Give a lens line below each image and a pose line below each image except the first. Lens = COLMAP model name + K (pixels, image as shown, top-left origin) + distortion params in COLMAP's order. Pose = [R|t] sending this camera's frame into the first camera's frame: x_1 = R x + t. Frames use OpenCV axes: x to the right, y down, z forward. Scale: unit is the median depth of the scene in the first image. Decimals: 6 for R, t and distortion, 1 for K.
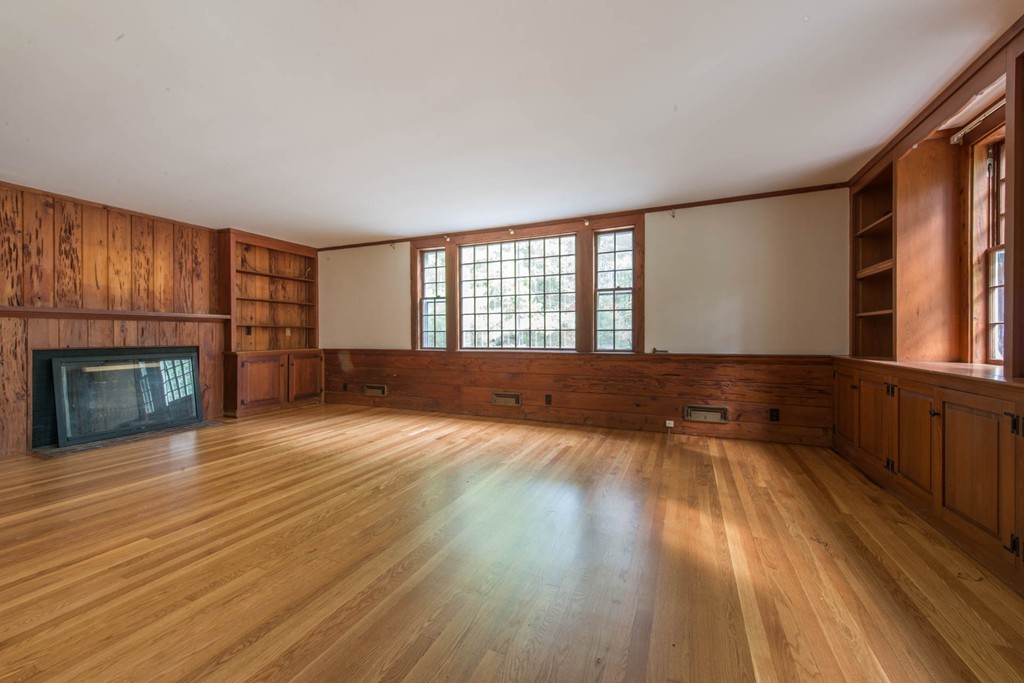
lens RADIAL K [[398.2, 0, 512.2], [0, 398.2, 340.4], [0, 0, 1]] dist [0.003909, 0.000007]
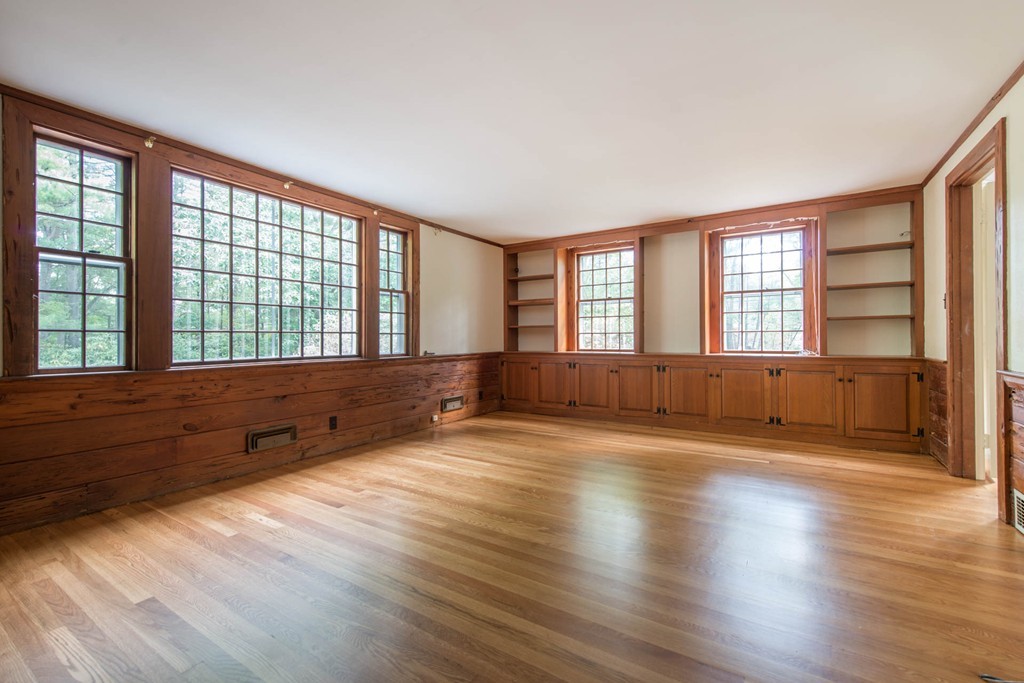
lens RADIAL K [[436.7, 0, 513.6], [0, 436.7, 334.8], [0, 0, 1]] dist [0.000871, -0.000050]
pose [[0.144341, 0.009751, 0.989480, -0.744961], [0.017073, 0.999778, -0.012343, -0.005076], [-0.989381, 0.018675, 0.144143, 0.572331]]
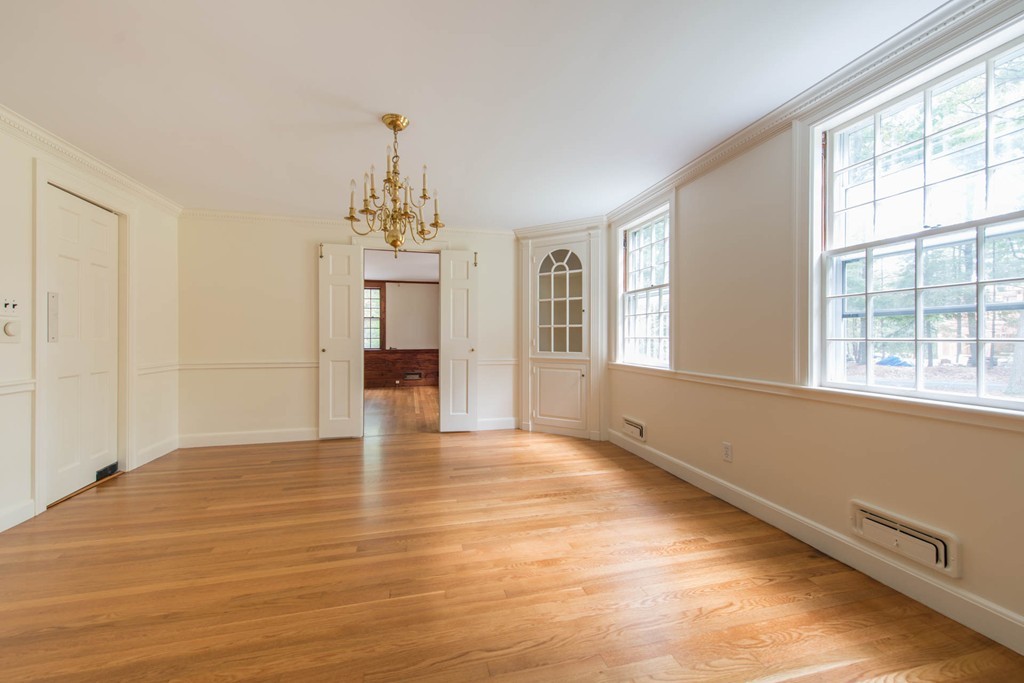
lens RADIAL K [[398.2, 0, 511.3], [0, 398.2, 339.7], [0, 0, 1]] dist [0.003909, 0.000007]
pose [[0.789195, 0.004209, 0.614129, -0.420191], [0.002855, 0.999941, -0.010522, 0.004231], [-0.614136, 0.010058, 0.789136, -1.024040]]
